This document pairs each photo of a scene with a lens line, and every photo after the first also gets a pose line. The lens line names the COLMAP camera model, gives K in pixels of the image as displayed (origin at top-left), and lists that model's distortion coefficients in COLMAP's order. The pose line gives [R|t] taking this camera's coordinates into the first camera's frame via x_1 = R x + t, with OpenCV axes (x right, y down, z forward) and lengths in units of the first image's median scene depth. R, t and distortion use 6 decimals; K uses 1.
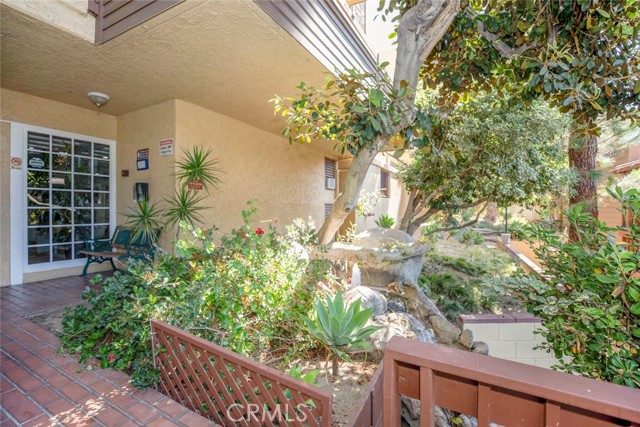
lens RADIAL K [[294.3, 0, 318.5], [0, 294.3, 212.8], [0, 0, 1]] dist [-0.001173, 0.000737]
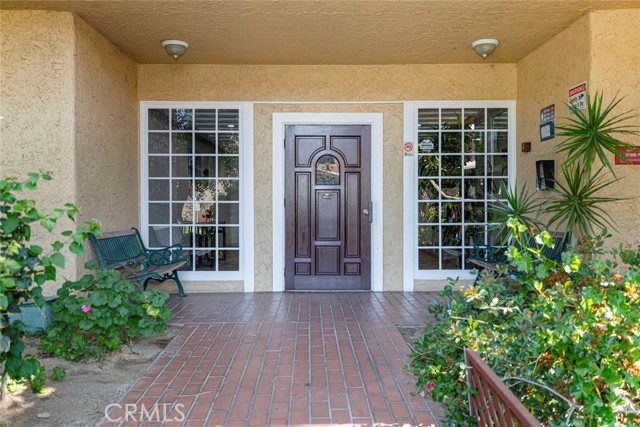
lens RADIAL K [[552.8, 0, 319.7], [0, 552.8, 211.8], [0, 0, 1]] dist [0.020014, -0.000021]
pose [[0.488484, 0.009476, -0.872522, 0.228151], [-0.007635, 0.999949, 0.006585, 0.005153], [0.872540, 0.003445, 0.488531, -0.004818]]
